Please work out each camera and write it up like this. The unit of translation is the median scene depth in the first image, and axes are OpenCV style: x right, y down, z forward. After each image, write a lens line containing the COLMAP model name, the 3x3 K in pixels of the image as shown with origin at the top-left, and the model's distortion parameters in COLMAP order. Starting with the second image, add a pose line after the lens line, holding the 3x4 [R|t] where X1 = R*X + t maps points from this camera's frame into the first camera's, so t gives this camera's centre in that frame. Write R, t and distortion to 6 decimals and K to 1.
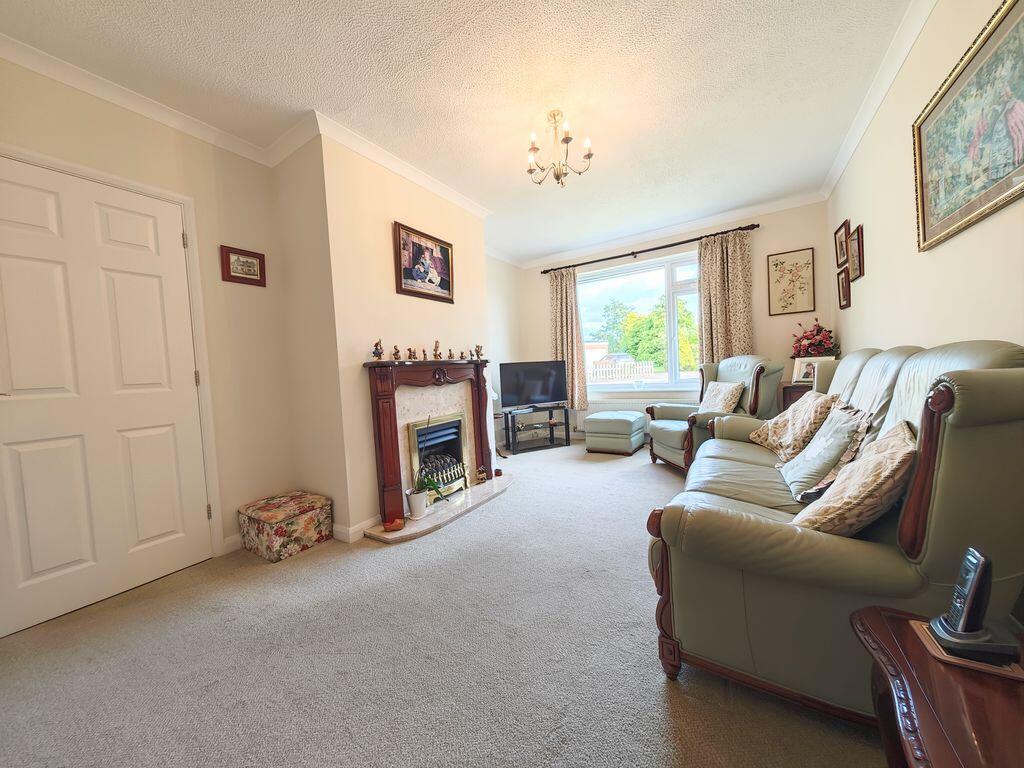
lens RADIAL K [[356.9, 0, 511.2], [0, 356.9, 382.1], [0, 0, 1]] dist [0.000357, 0.000035]
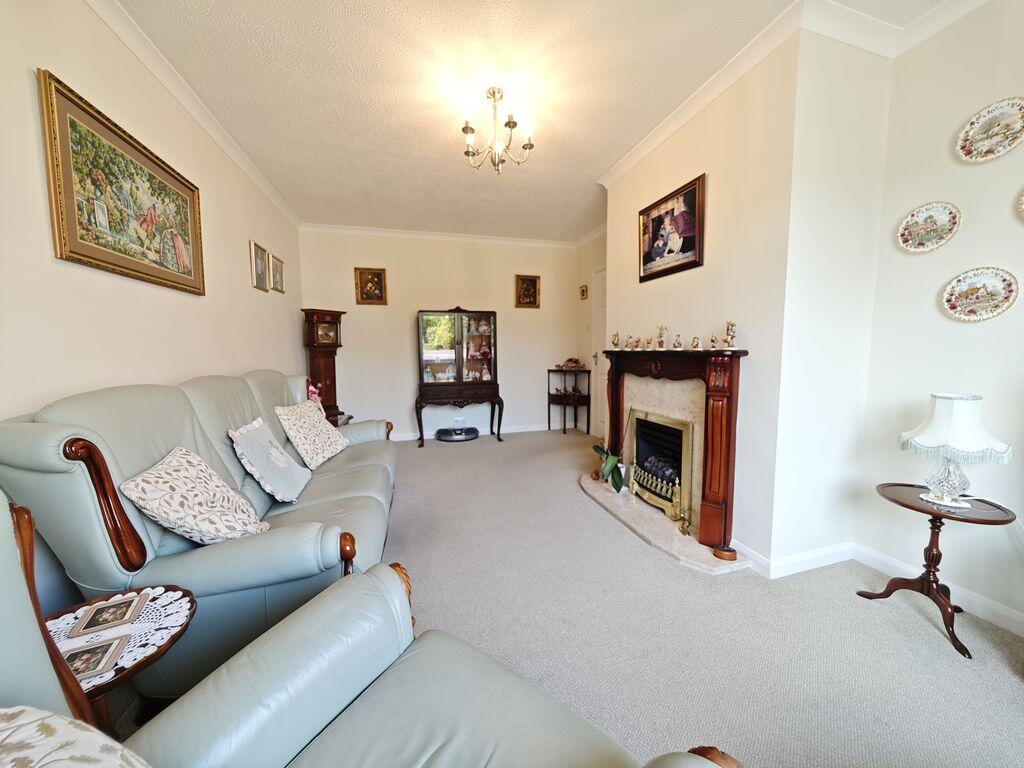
lens RADIAL K [[356.9, 0, 512.8], [0, 356.9, 378.1], [0, 0, 1]] dist [0.000357, 0.000035]
pose [[-0.651135, 0.126142, -0.748406, 0.653610], [0.023681, 0.988988, 0.146089, -0.123975], [0.758593, 0.077401, -0.646952, 1.274286]]
